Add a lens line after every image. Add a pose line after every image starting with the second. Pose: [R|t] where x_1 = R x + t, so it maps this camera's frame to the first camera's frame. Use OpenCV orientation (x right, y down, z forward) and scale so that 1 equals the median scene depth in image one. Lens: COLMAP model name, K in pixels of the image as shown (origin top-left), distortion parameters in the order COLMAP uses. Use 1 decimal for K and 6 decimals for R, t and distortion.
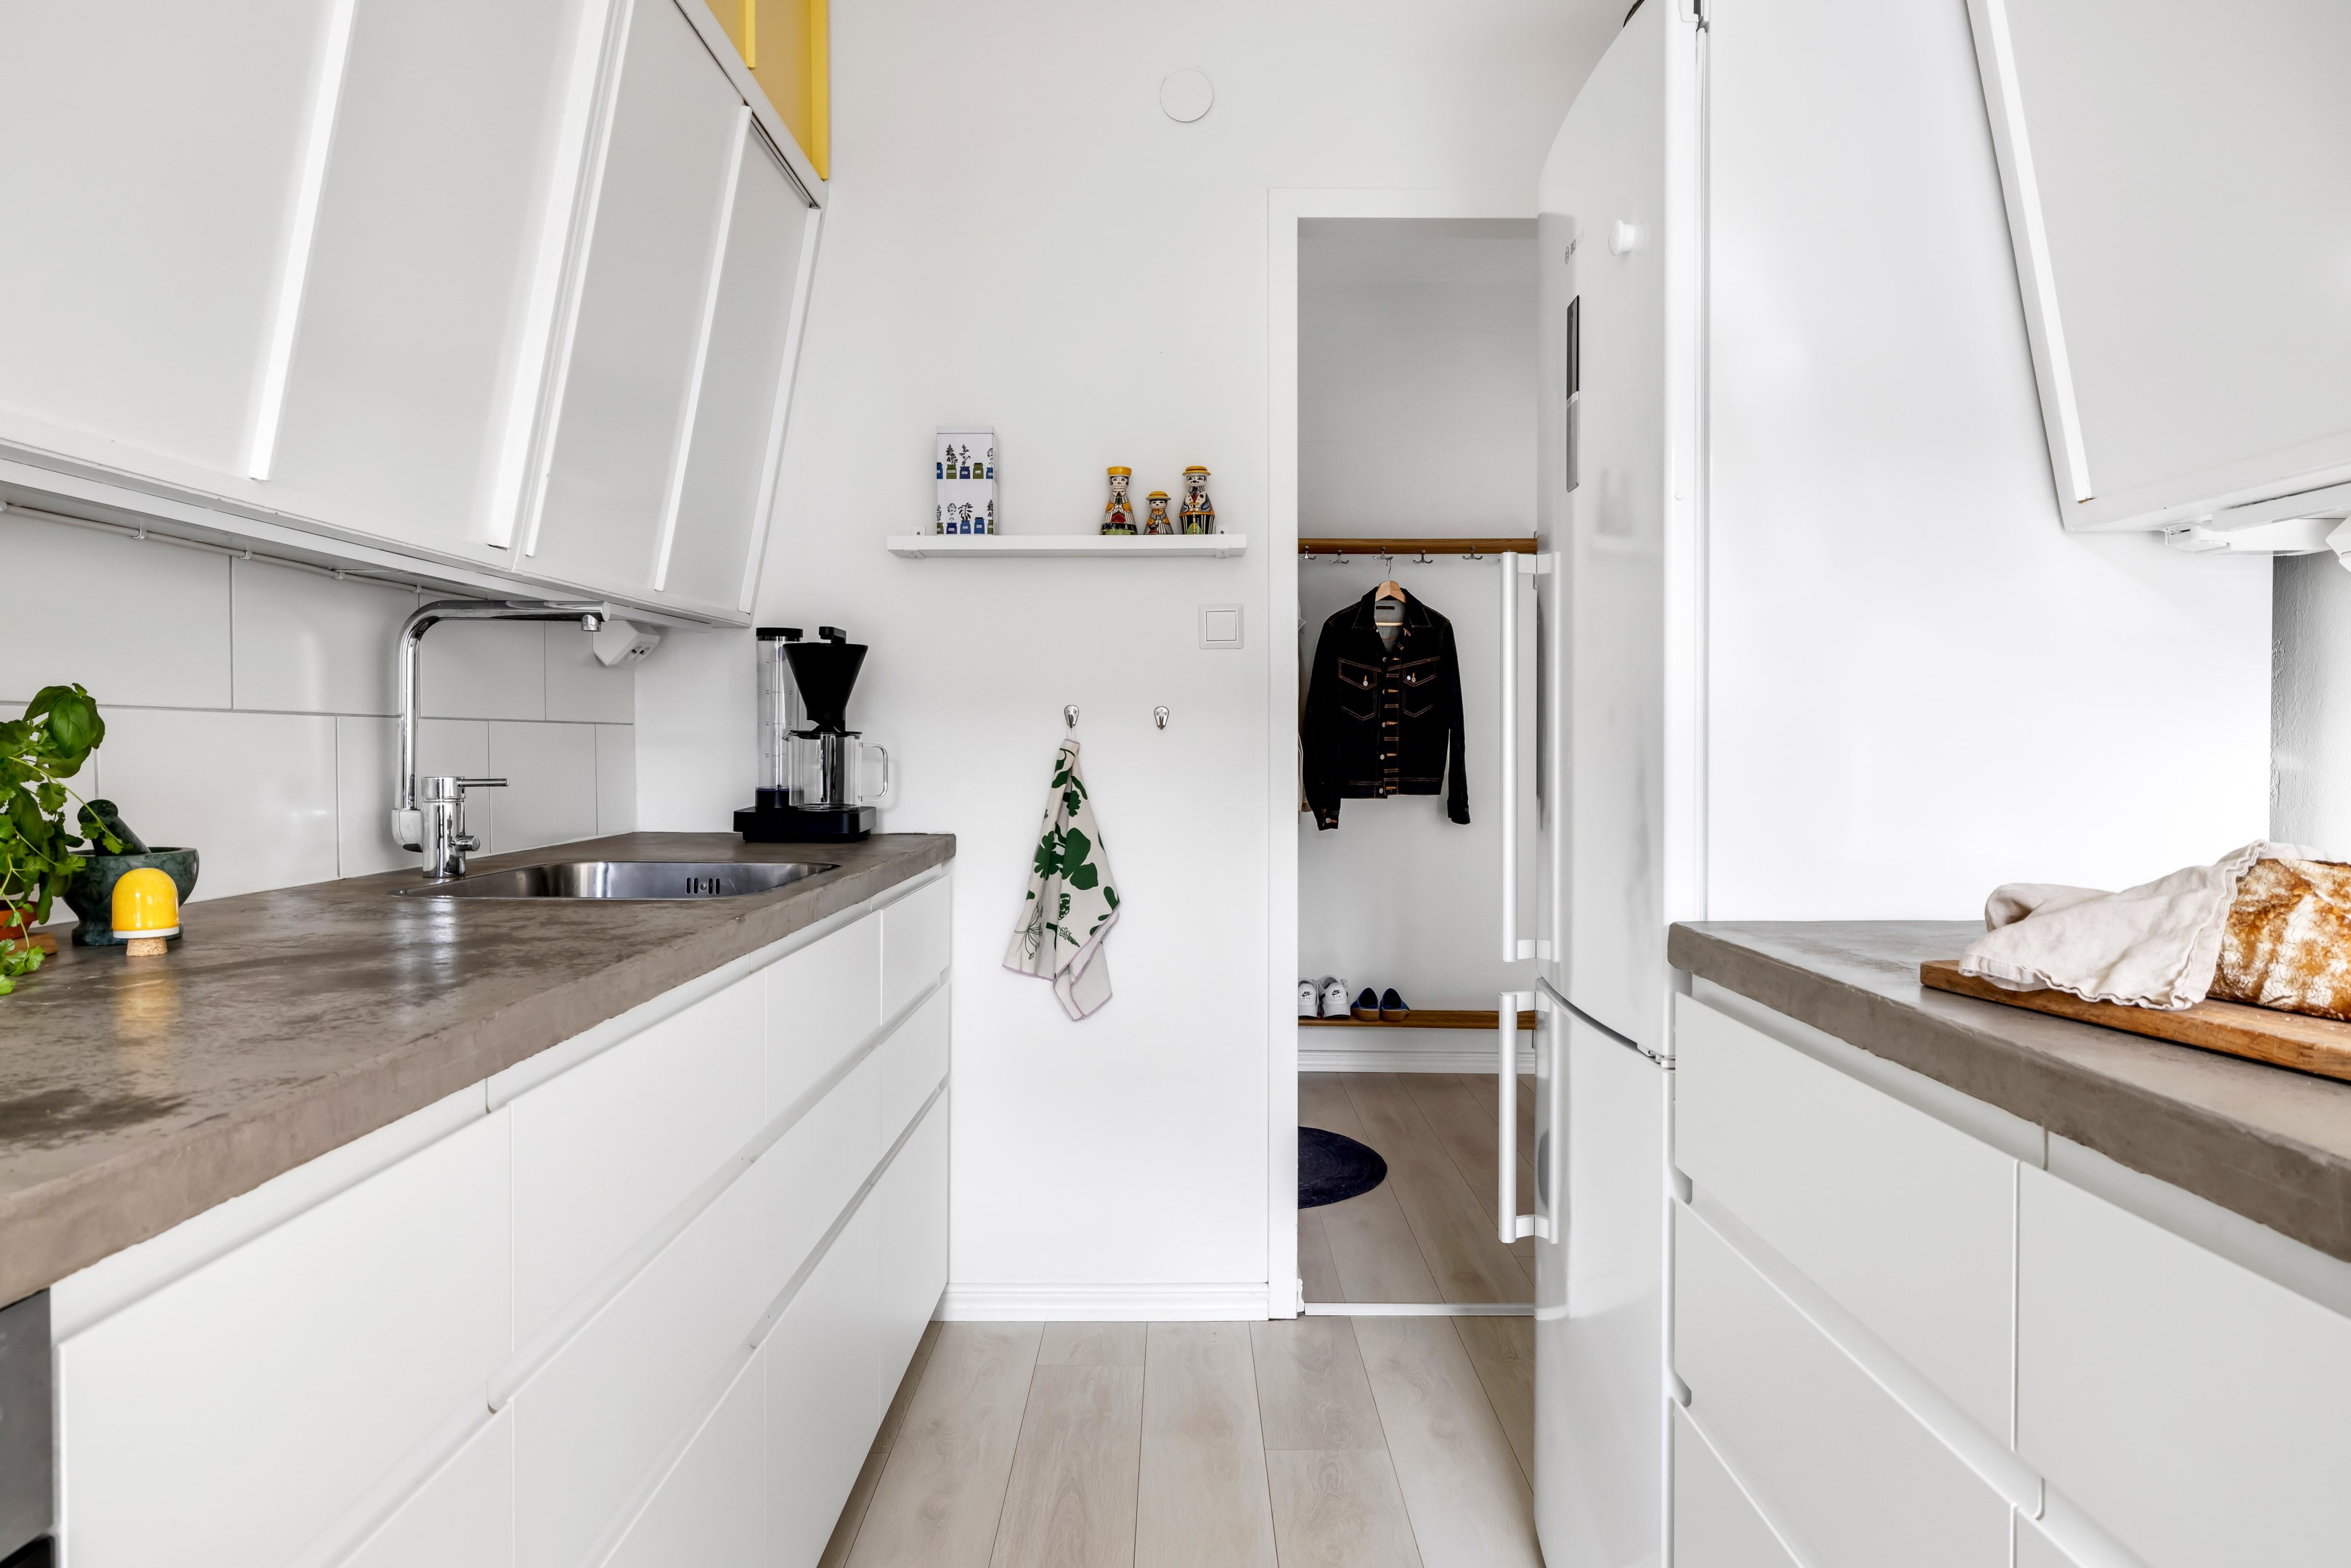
lens RADIAL K [[1451.2, 0, 1144.4], [0, 1451.2, 776.3], [0, 0, 1]] dist [0.000248, -0.001218]
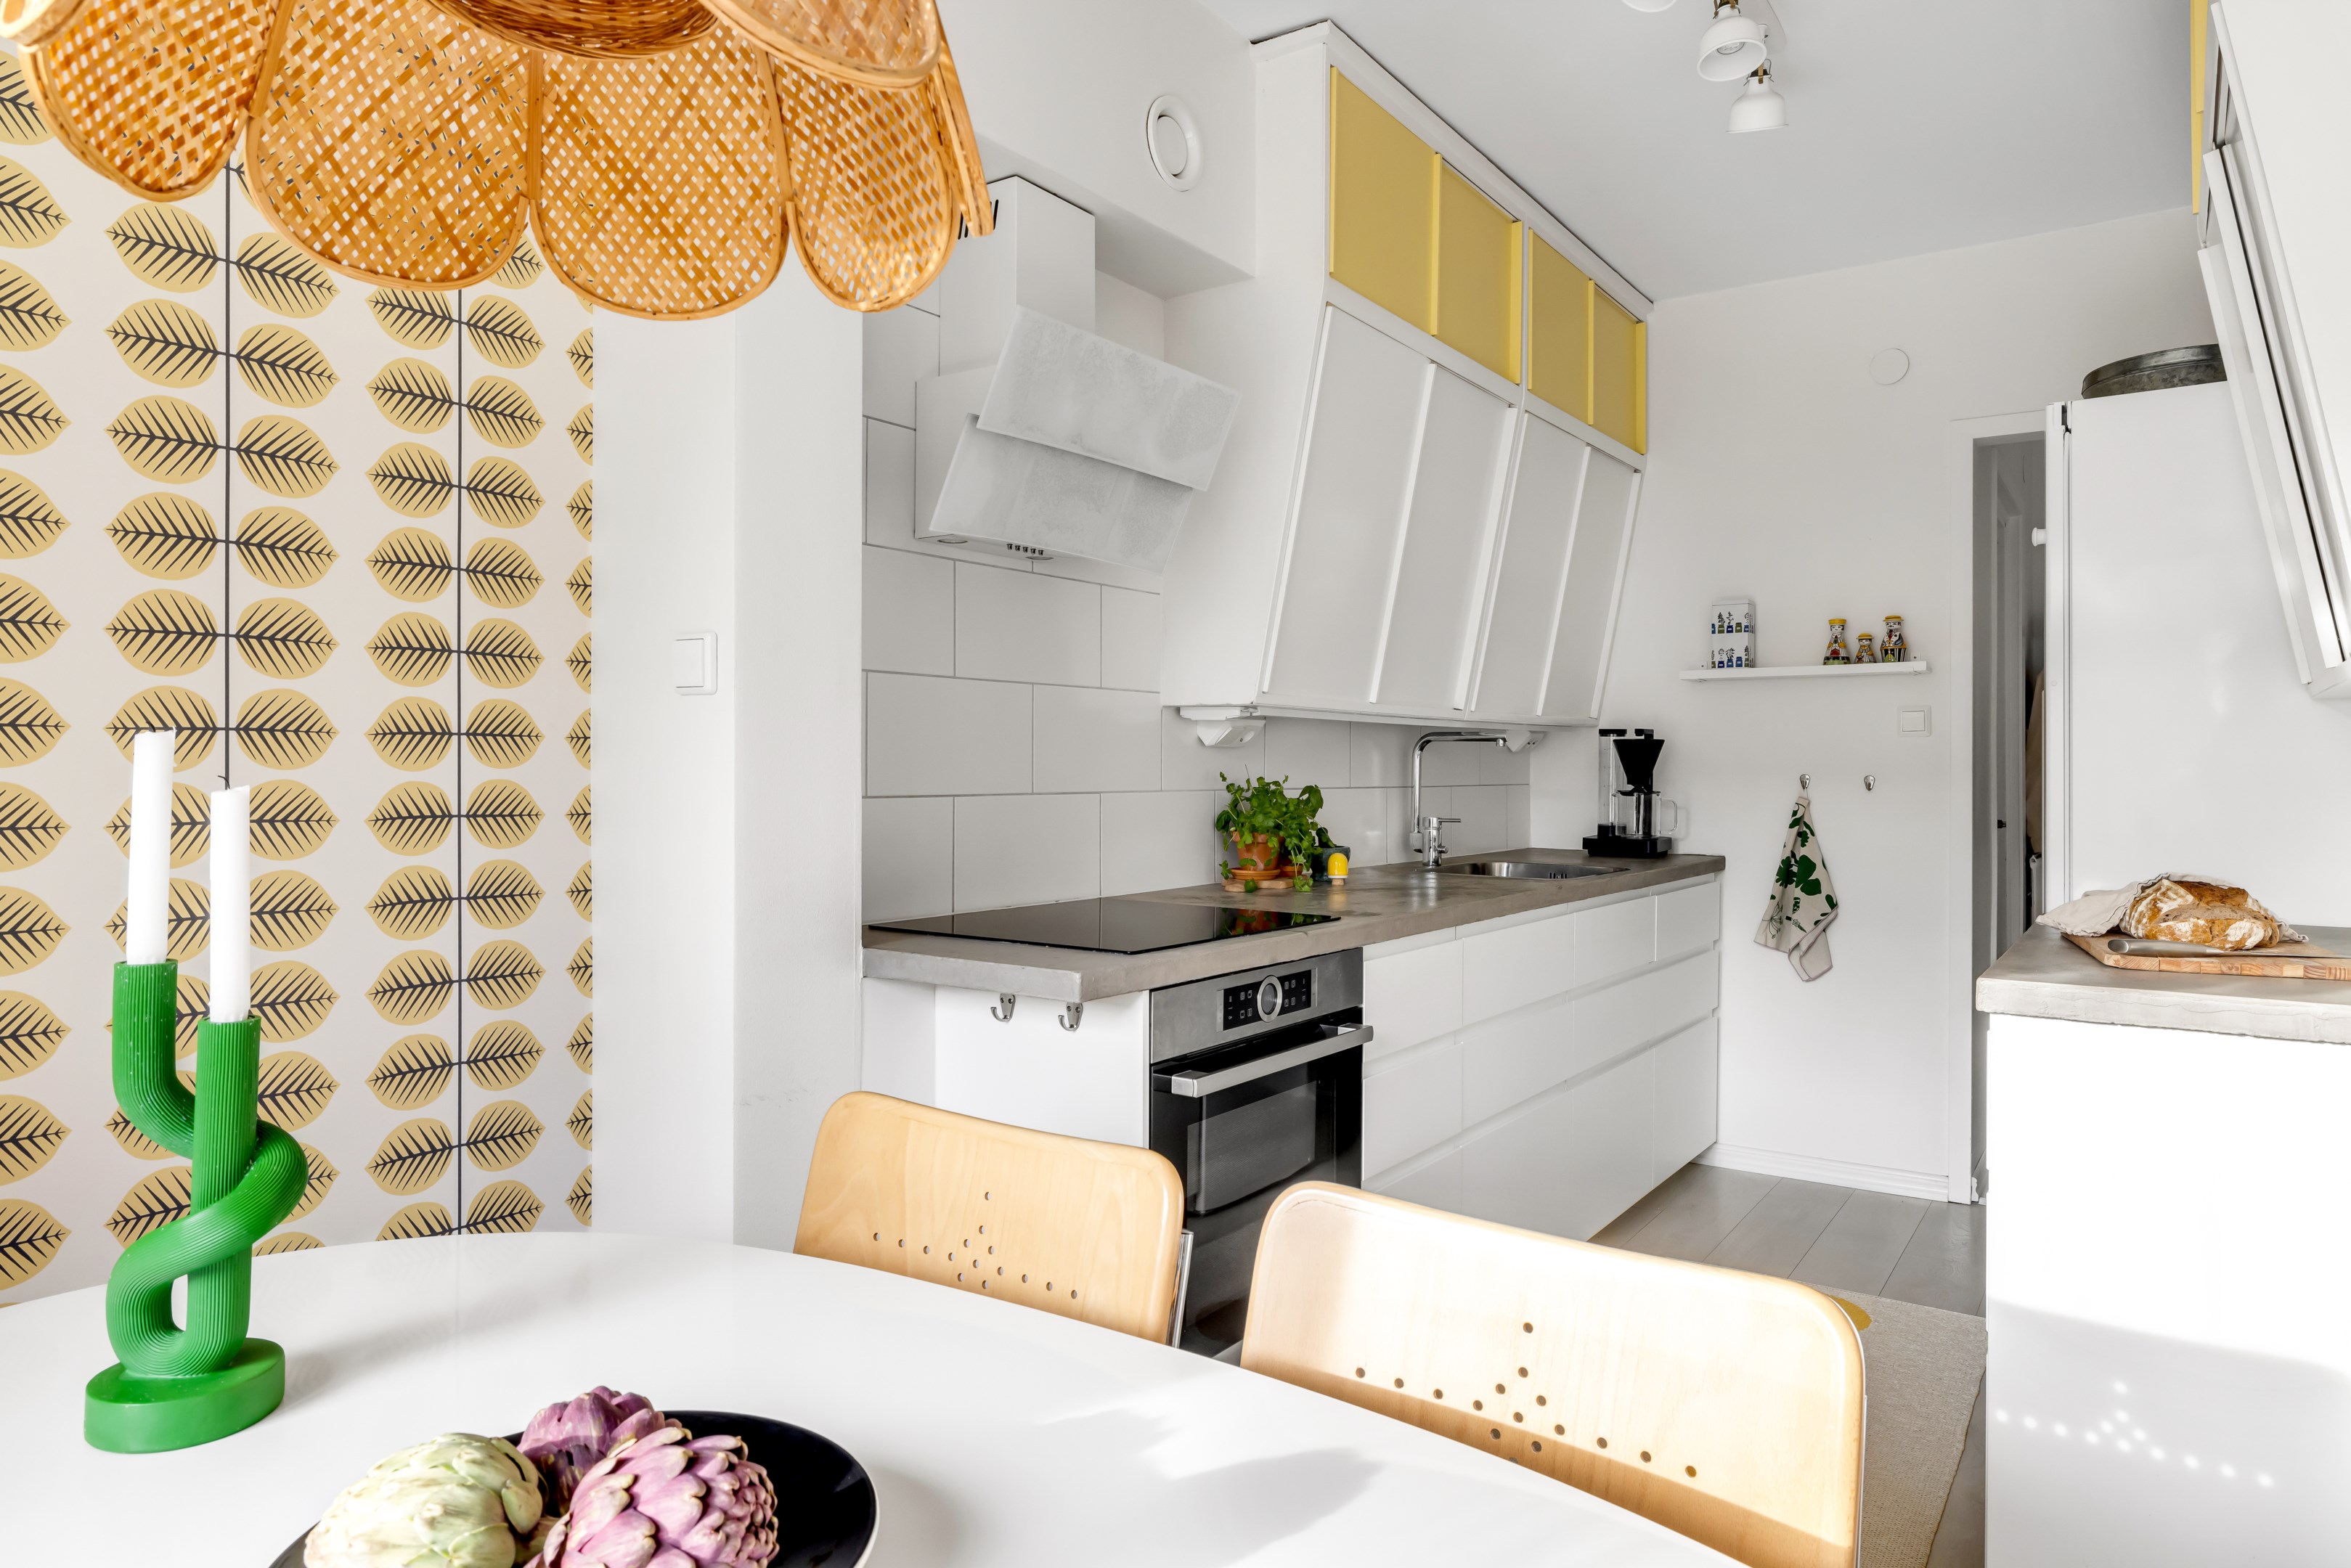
lens RADIAL K [[1368.1, 0, 1186.8], [0, 1368.1, 767.9], [0, 0, 1]] dist [-0.000085, -0.001463]
pose [[0.821088, 0.000042, -0.570802, 0.244870], [-0.014211, 0.999692, -0.020367, -0.017990], [0.570625, 0.024835, 0.820835, -0.572297]]
